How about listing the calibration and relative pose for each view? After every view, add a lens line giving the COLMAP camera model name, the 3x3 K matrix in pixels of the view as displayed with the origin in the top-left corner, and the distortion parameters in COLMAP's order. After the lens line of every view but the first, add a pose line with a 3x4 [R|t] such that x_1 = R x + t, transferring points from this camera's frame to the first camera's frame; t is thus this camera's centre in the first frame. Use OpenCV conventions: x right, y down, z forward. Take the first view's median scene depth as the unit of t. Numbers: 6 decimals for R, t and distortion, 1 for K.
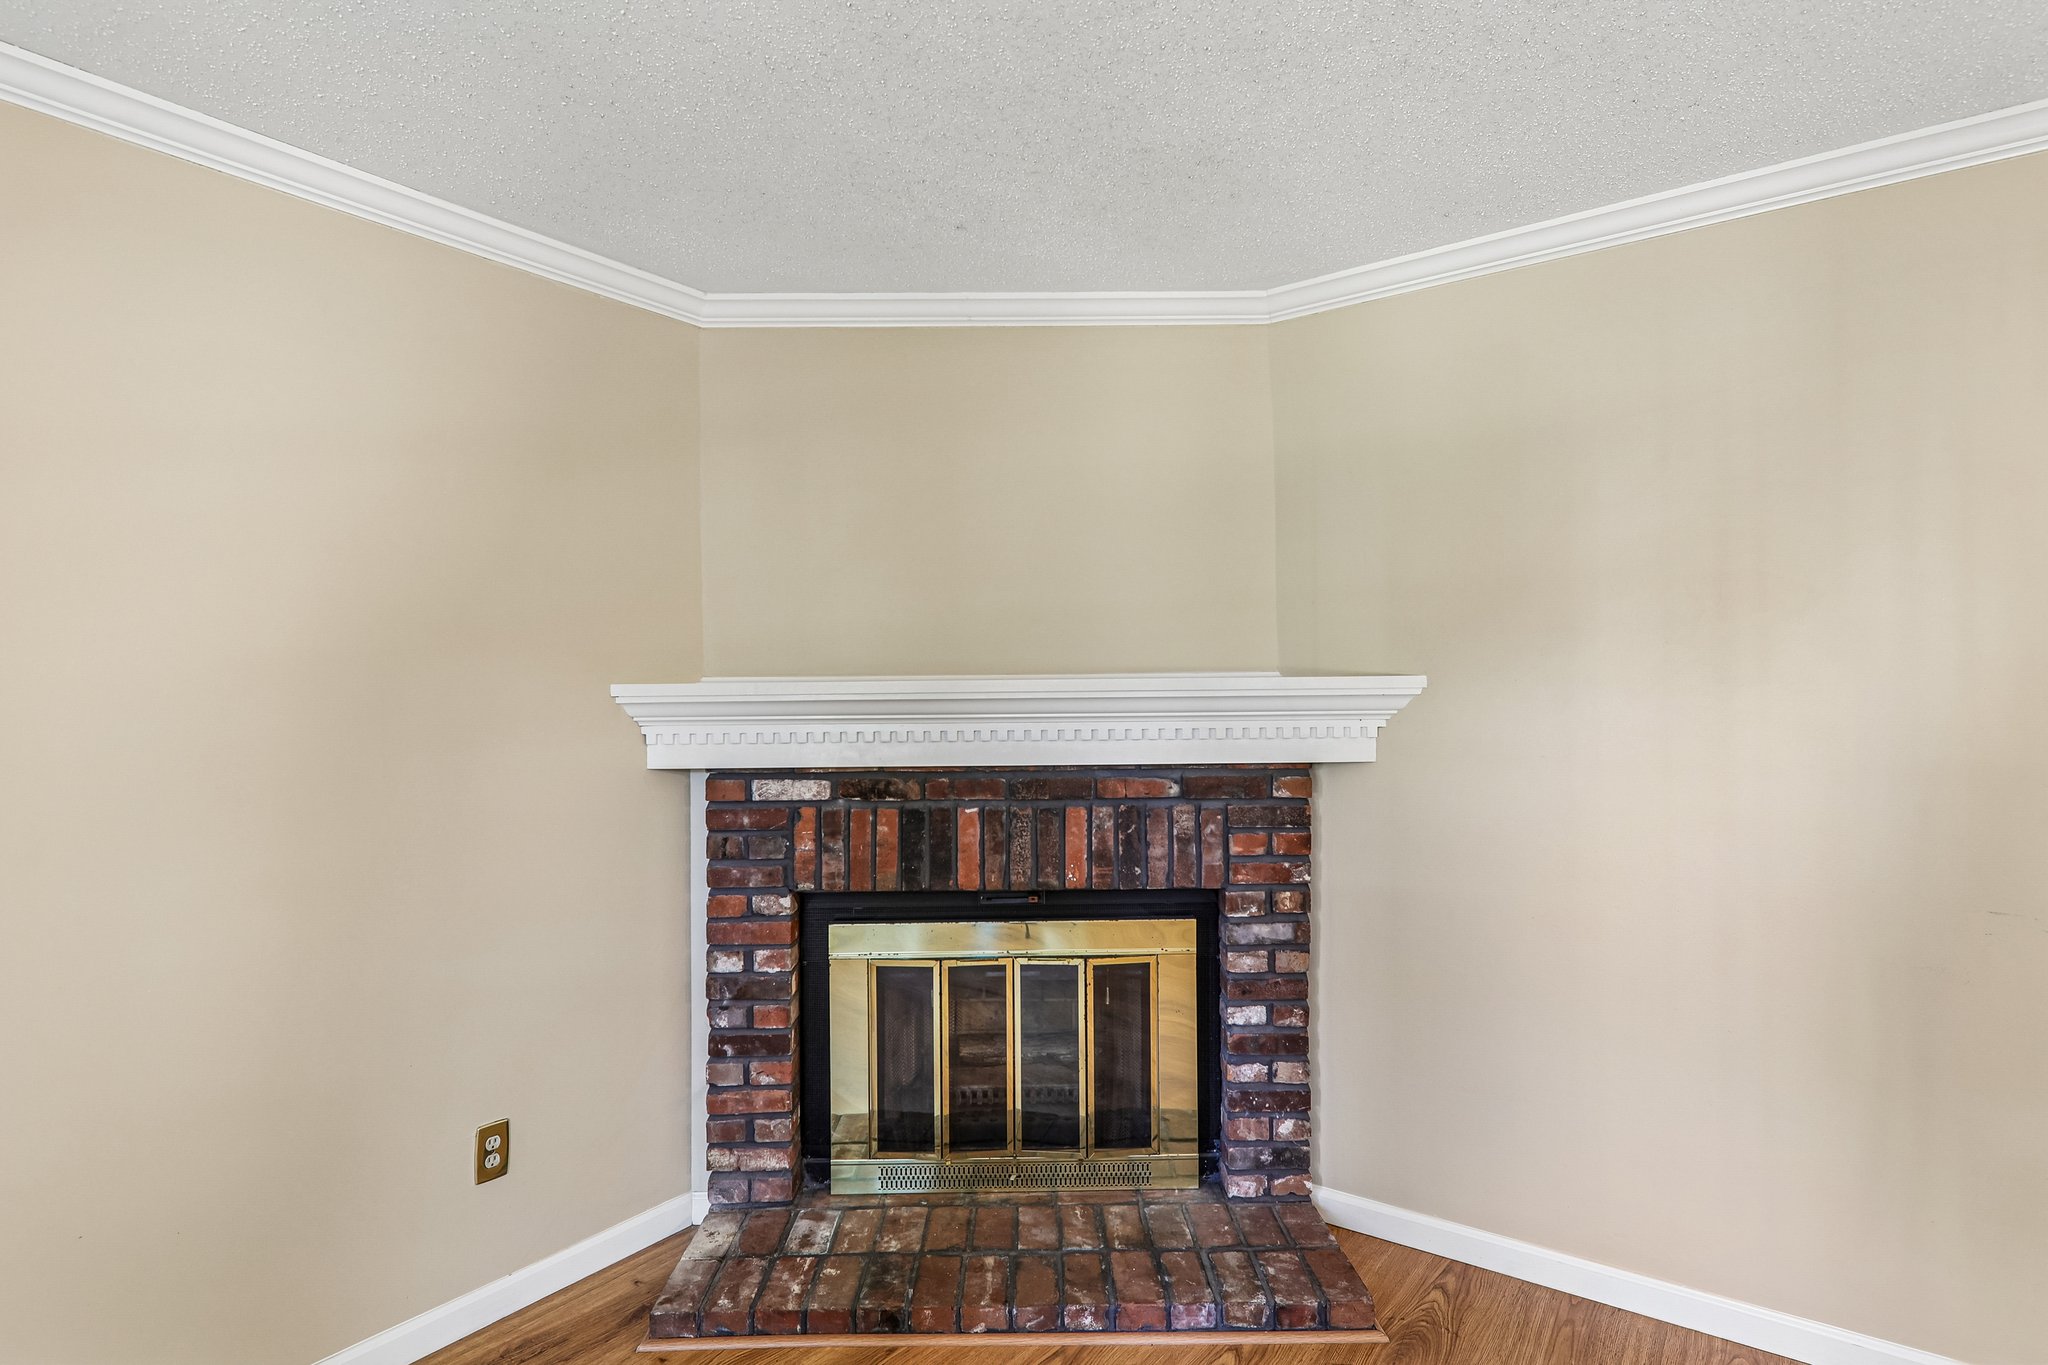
lens RADIAL K [[1068.2, 0, 1030.7], [0, 1068.2, 674.3], [0, 0, 1]] dist [0.011641, 0.000166]
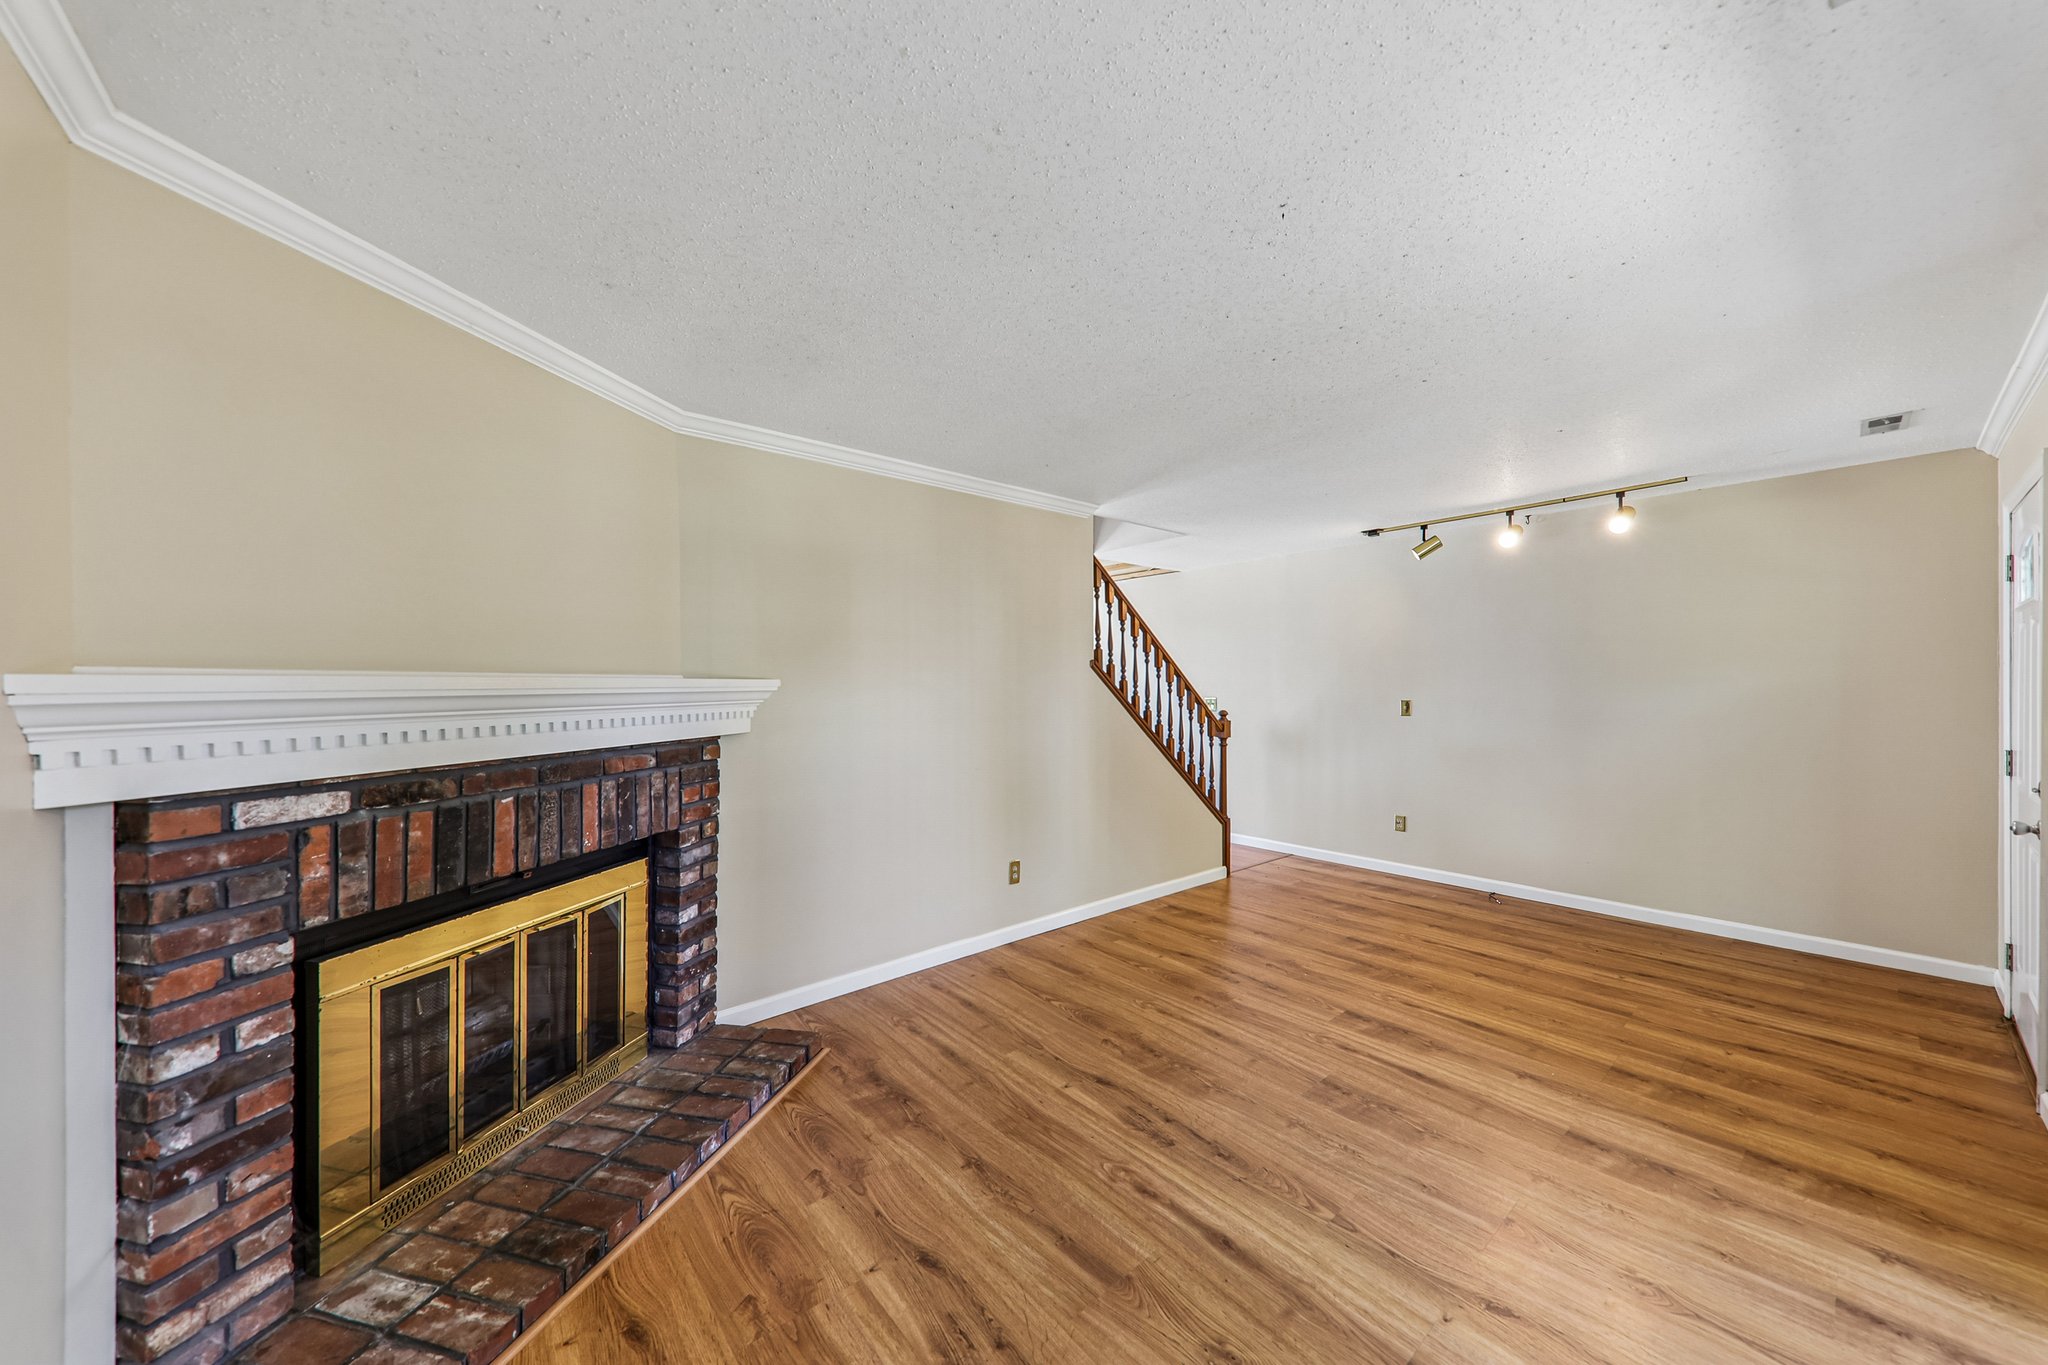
lens RADIAL K [[712.1, 0, 1023.7], [0, 712.1, 689.3], [0, 0, 1]] dist [0.000297, -0.003576]
pose [[0.248687, -0.000057, 0.968584, -0.609210], [-0.005254, 0.999985, 0.001408, 0.013906], [-0.968570, -0.005440, 0.248683, 0.329389]]
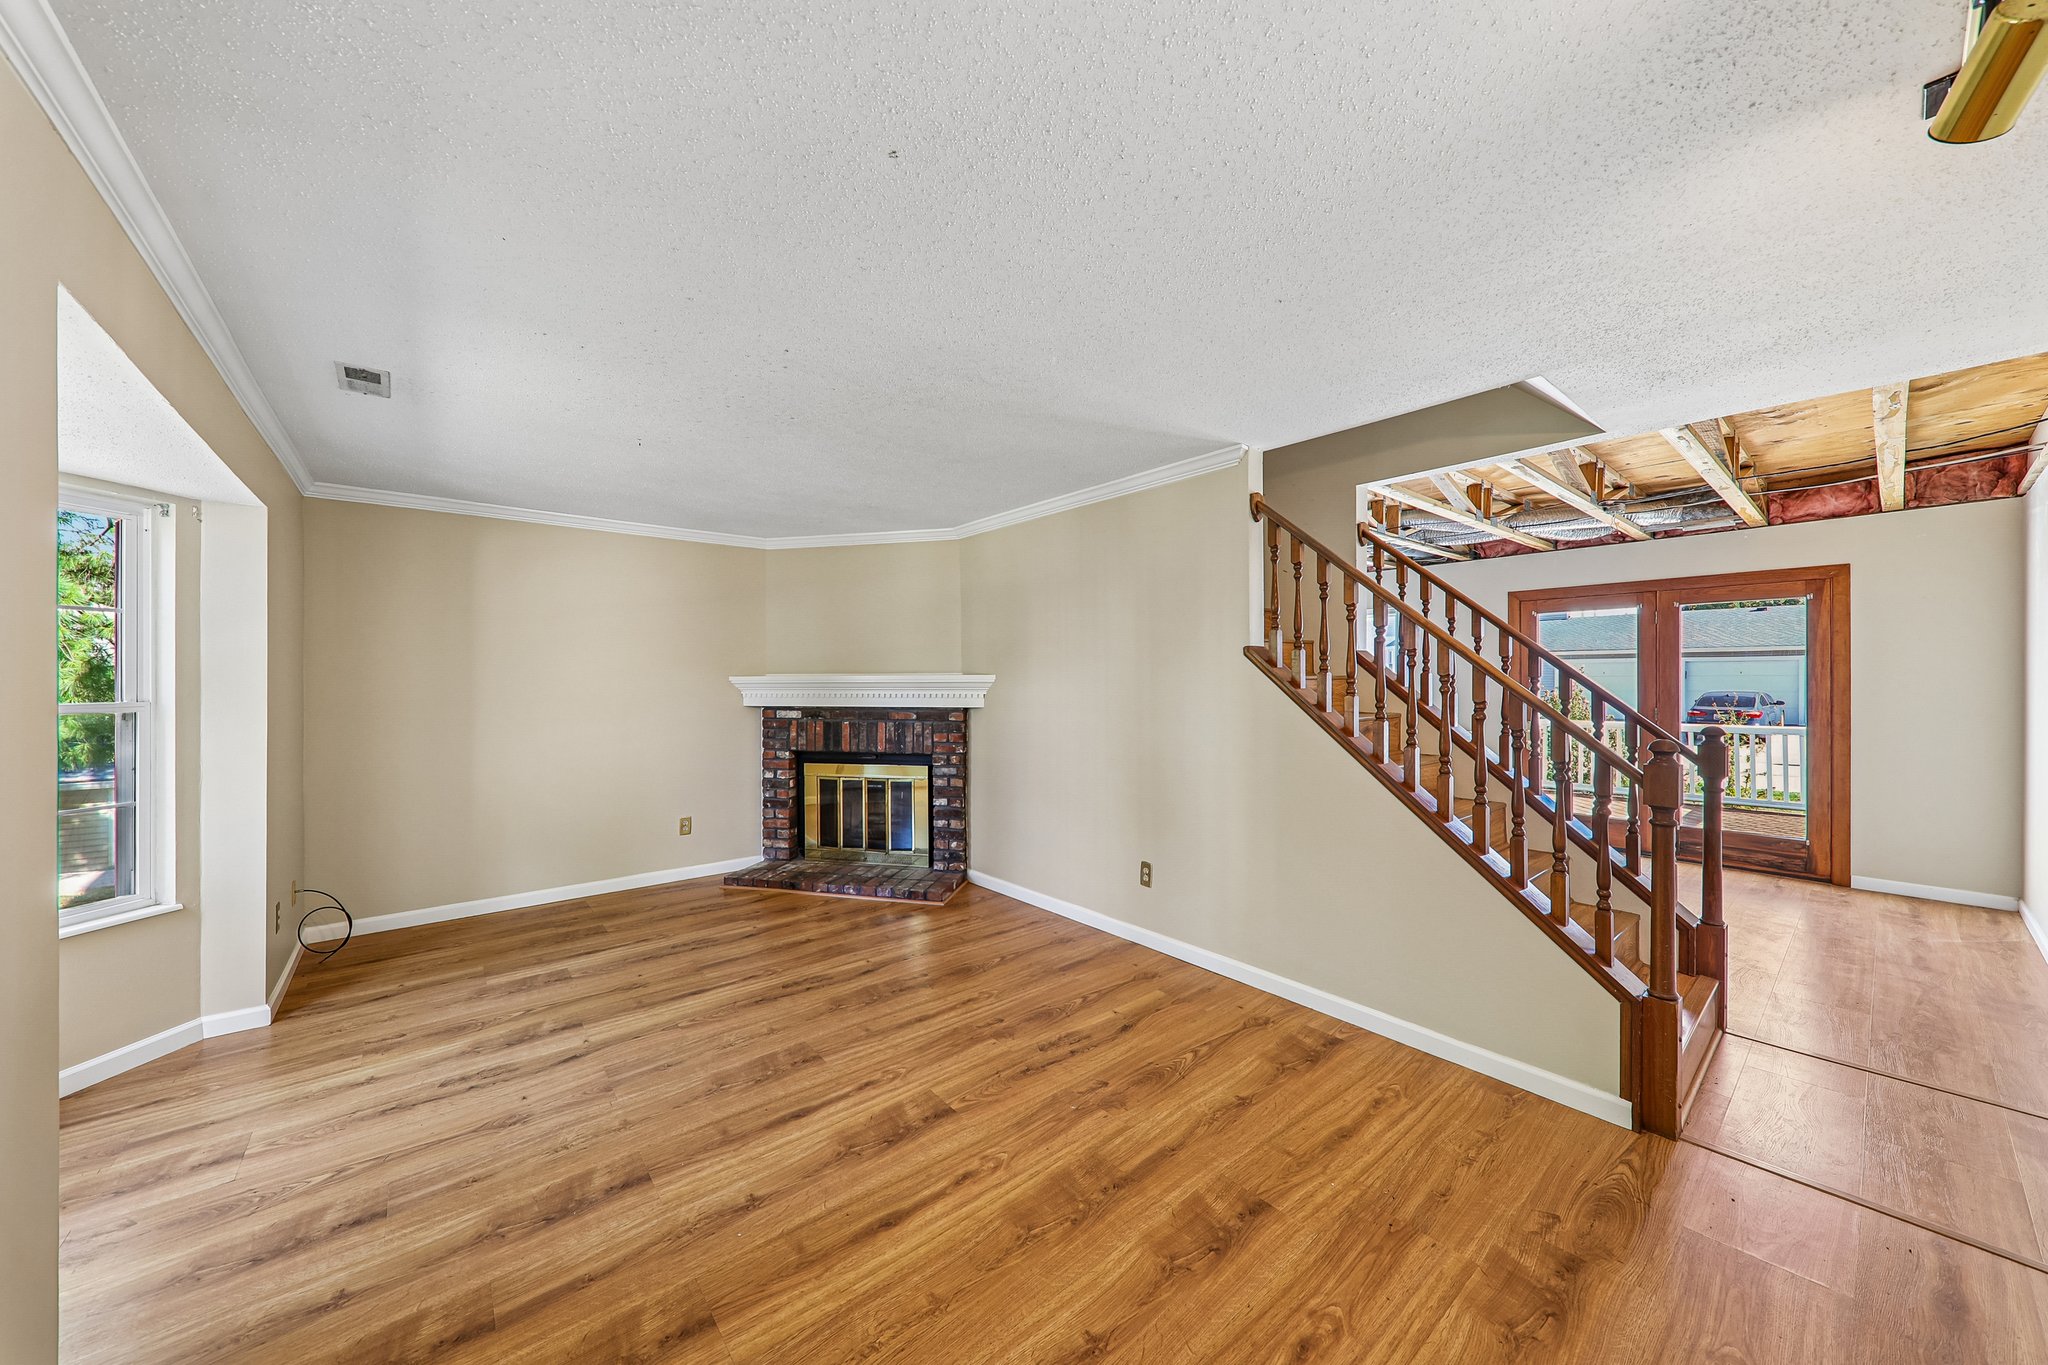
lens RADIAL K [[730.8, 0, 1047.4], [0, 730.8, 680.8], [0, 0, 1]] dist [0.000443, -0.000136]
pose [[0.970365, 0.008933, -0.241479, 0.895832], [-0.004260, 0.999794, 0.019865, -0.019716], [0.241607, -0.018248, 0.970203, -0.693361]]
